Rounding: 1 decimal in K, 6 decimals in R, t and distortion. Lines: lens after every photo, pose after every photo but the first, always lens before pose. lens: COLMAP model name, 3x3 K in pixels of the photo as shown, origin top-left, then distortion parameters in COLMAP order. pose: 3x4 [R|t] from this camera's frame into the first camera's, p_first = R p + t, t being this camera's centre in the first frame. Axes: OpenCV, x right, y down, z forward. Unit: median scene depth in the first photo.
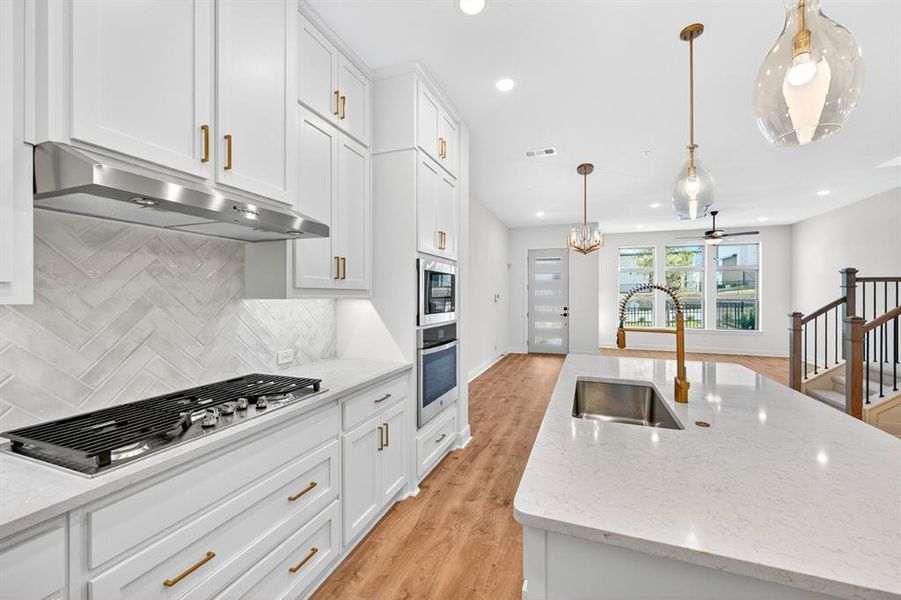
lens RADIAL K [[358.2, 0, 454.6], [0, 358.2, 296.0], [0, 0, 1]] dist [-0.001367, 0.000489]
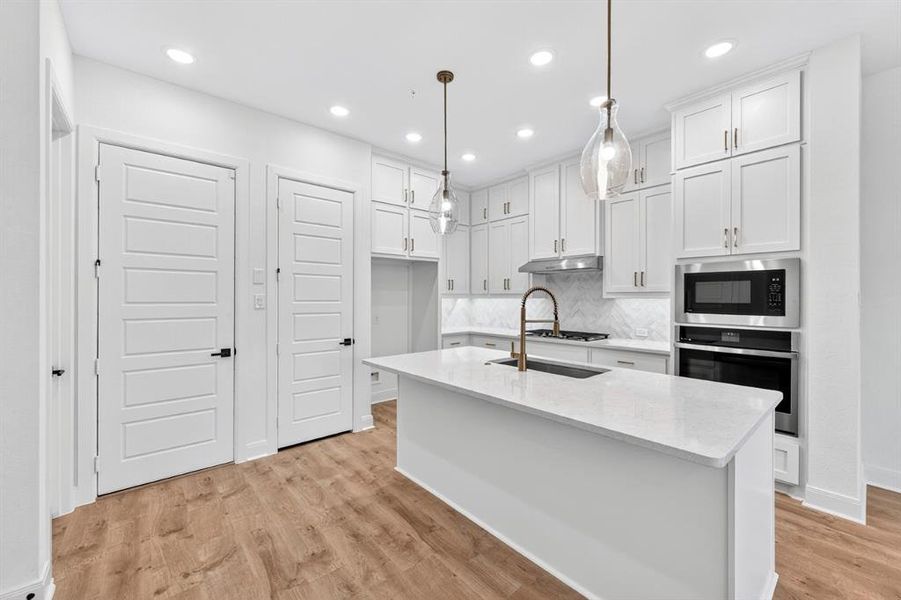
lens RADIAL K [[358.2, 0, 454.6], [0, 358.2, 297.8], [0, 0, 1]] dist [-0.001367, 0.000489]
pose [[-0.477763, 0.000718, -0.878488, 1.250101], [-0.003128, 0.999992, 0.002519, 0.003065], [0.878483, 0.003951, -0.477757, 0.893834]]
